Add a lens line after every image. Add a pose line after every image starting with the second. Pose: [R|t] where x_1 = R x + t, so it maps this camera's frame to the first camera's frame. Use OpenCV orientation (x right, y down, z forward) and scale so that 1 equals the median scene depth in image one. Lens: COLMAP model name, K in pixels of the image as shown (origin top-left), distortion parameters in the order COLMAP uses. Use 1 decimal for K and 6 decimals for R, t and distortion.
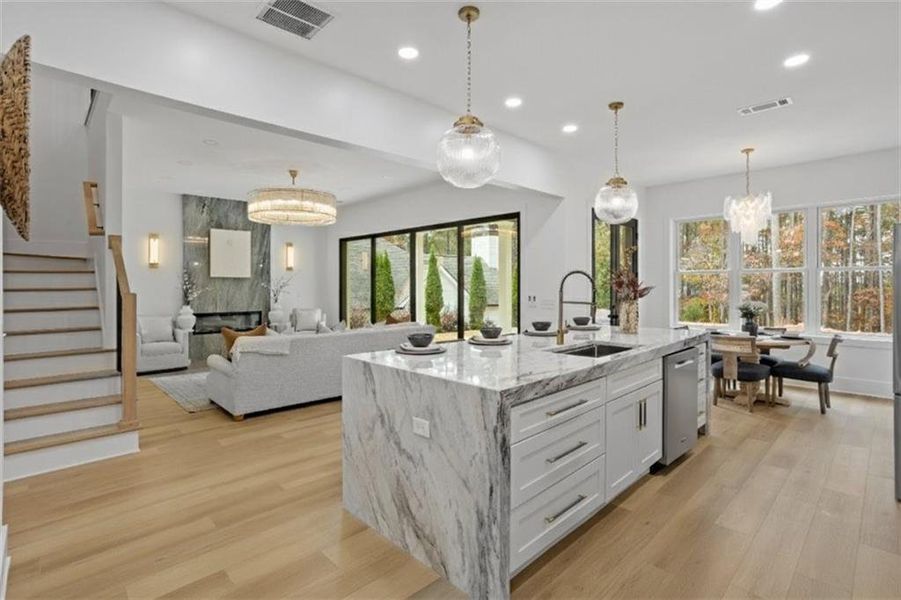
lens RADIAL K [[435.5, 0, 453.3], [0, 435.5, 293.5], [0, 0, 1]] dist [-0.033805, 0.011402]
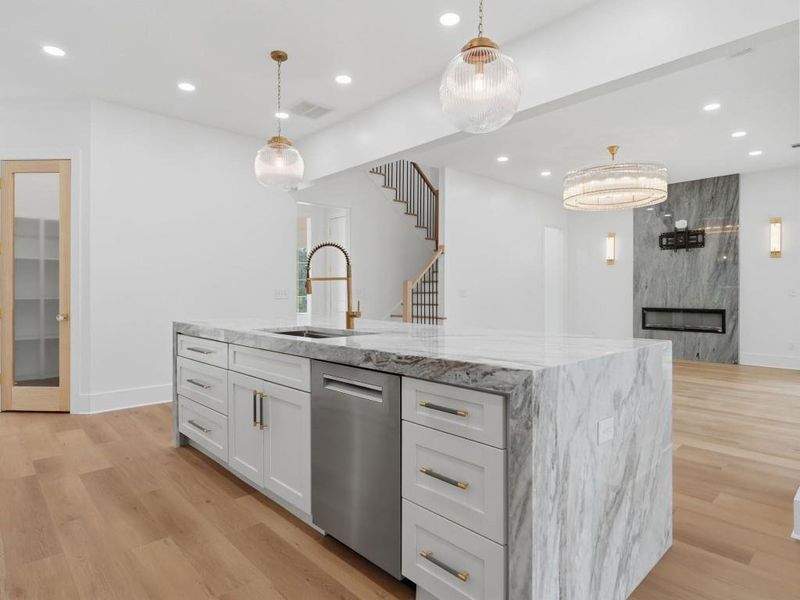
lens RADIAL K [[468.5, 0, 406.8], [0, 468.5, 295.3], [0, 0, 1]] dist [-0.005808, 0.000737]
pose [[-0.024458, 0.012018, -0.999629, 1.470761], [-0.018162, 0.999757, 0.012464, 0.047072], [0.999536, 0.018460, -0.024234, 1.445783]]
